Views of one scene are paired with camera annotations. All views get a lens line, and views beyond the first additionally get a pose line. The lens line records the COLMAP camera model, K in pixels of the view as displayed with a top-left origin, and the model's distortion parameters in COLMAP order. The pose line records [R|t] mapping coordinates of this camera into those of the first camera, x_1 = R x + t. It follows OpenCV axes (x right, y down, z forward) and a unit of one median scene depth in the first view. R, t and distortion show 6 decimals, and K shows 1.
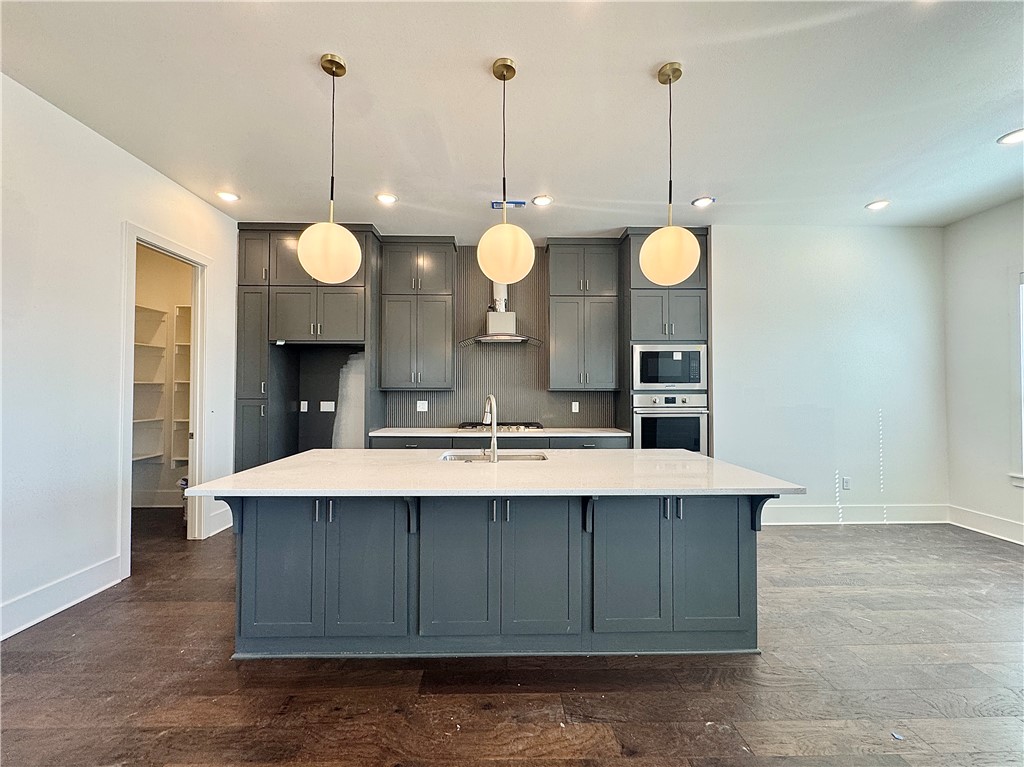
lens RADIAL K [[413.3, 0, 510.8], [0, 413.3, 384.2], [0, 0, 1]] dist [-0.006524, 0.000892]
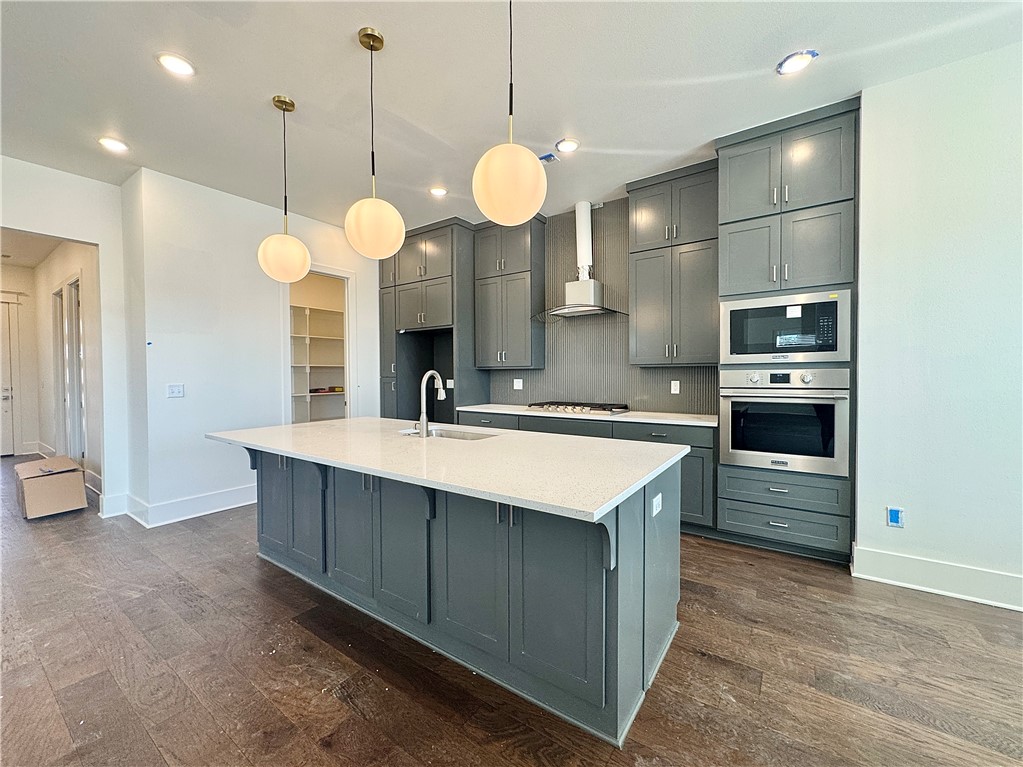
lens RADIAL K [[412.9, 0, 513.4], [0, 412.9, 383.5], [0, 0, 1]] dist [-0.006524, 0.000892]
pose [[0.807139, 0.007676, -0.590312, 0.432230], [0.018370, 0.999105, 0.038109, 0.013643], [0.590076, -0.041604, 0.806275, 0.190592]]
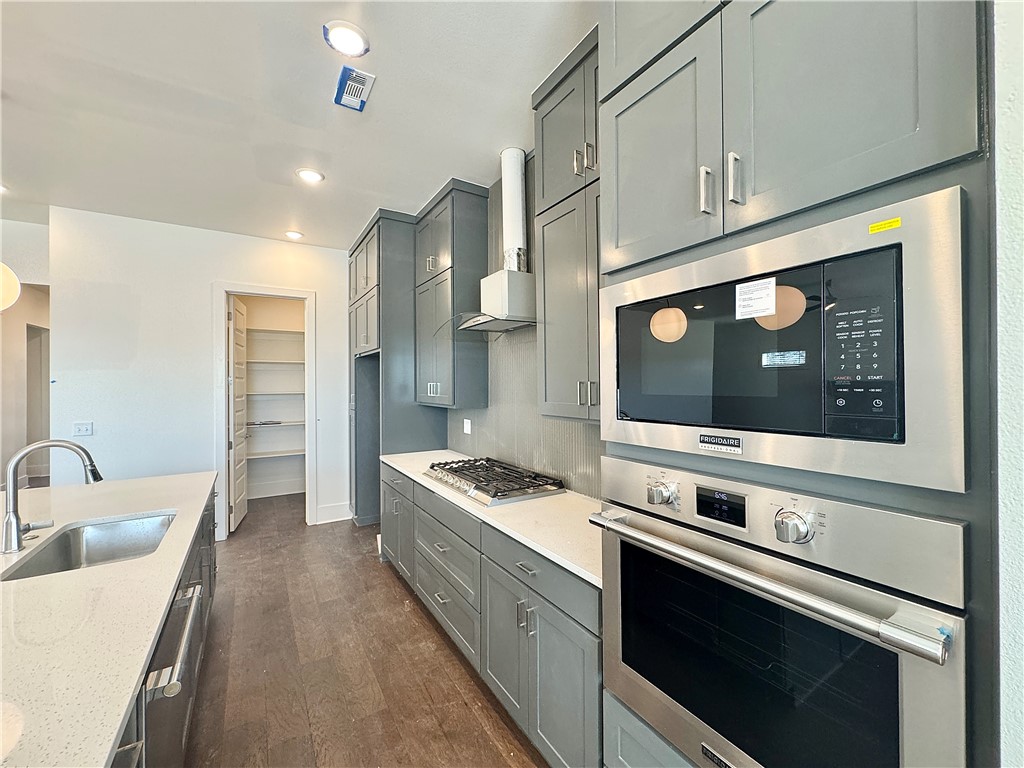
lens RADIAL K [[413.3, 0, 512.6], [0, 413.3, 386.0], [0, 0, 1]] dist [-0.006524, 0.000892]
pose [[0.509816, -0.000689, -0.860283, 0.520481], [0.020262, 0.999732, 0.011207, -0.030093], [0.860045, -0.023144, 0.509693, 0.791332]]
